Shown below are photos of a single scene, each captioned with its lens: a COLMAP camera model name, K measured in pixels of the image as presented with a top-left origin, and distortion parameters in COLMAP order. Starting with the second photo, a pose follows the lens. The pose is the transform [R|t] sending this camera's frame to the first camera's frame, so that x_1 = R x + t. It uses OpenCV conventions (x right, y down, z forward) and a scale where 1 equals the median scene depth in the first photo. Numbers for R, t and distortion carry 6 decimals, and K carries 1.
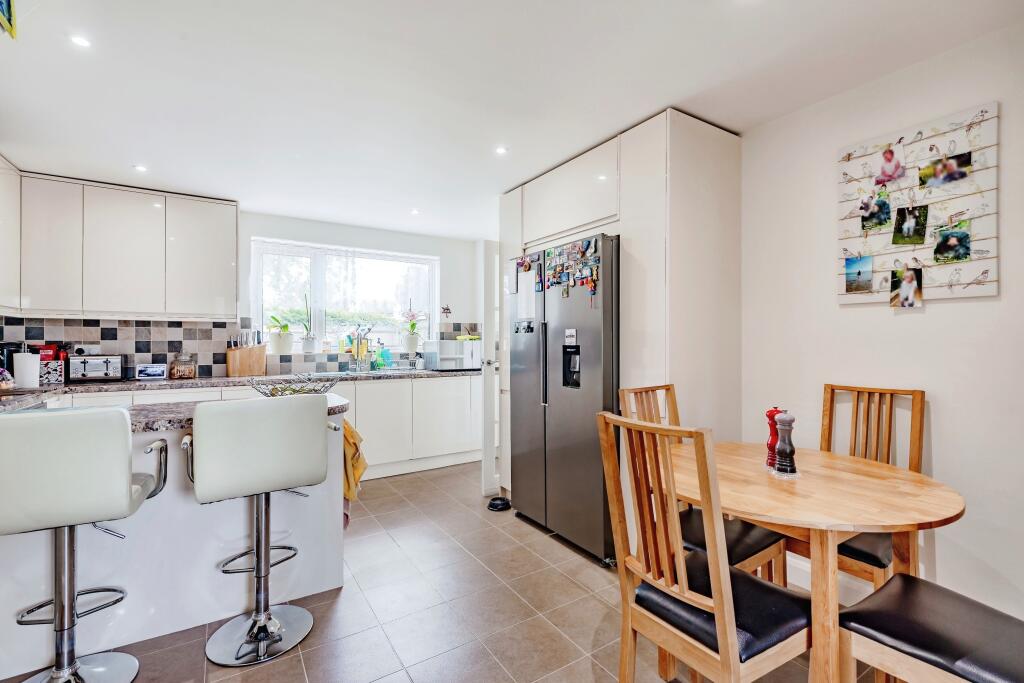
lens RADIAL K [[454.8, 0, 509.3], [0, 454.8, 338.9], [0, 0, 1]] dist [0.002656, 0.000160]
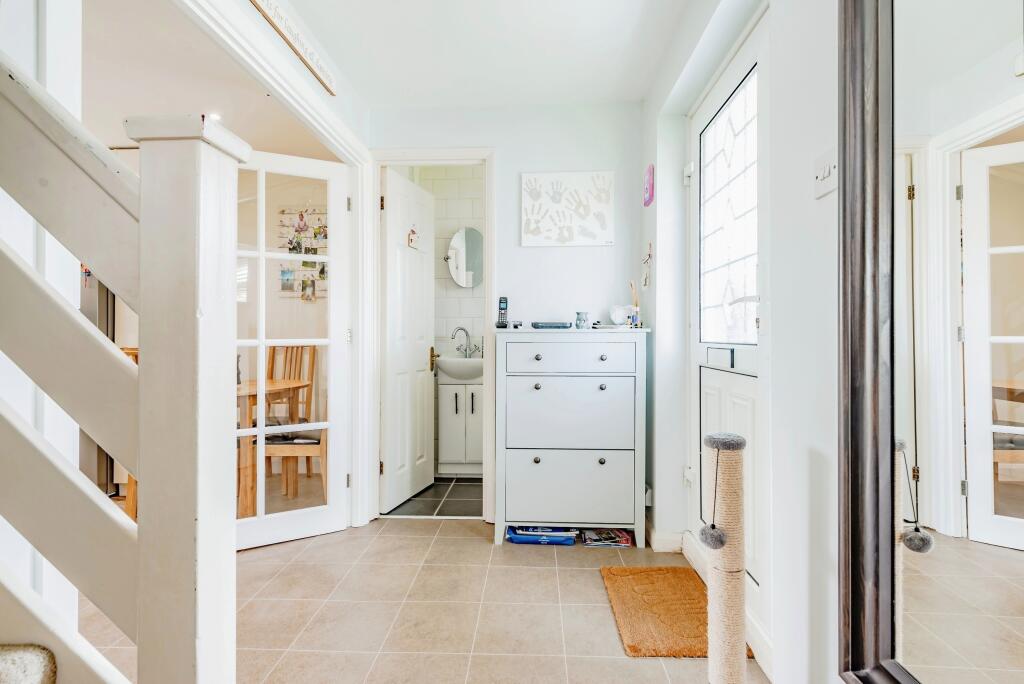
lens RADIAL K [[650.3, 0, 510.0], [0, 650.3, 338.7], [0, 0, 1]] dist [-0.002475, -0.000088]
pose [[0.571609, 0.005685, 0.820506, -0.831723], [-0.004923, 0.999982, -0.003498, 0.090764], [-0.820511, -0.002040, 0.571627, -1.185937]]
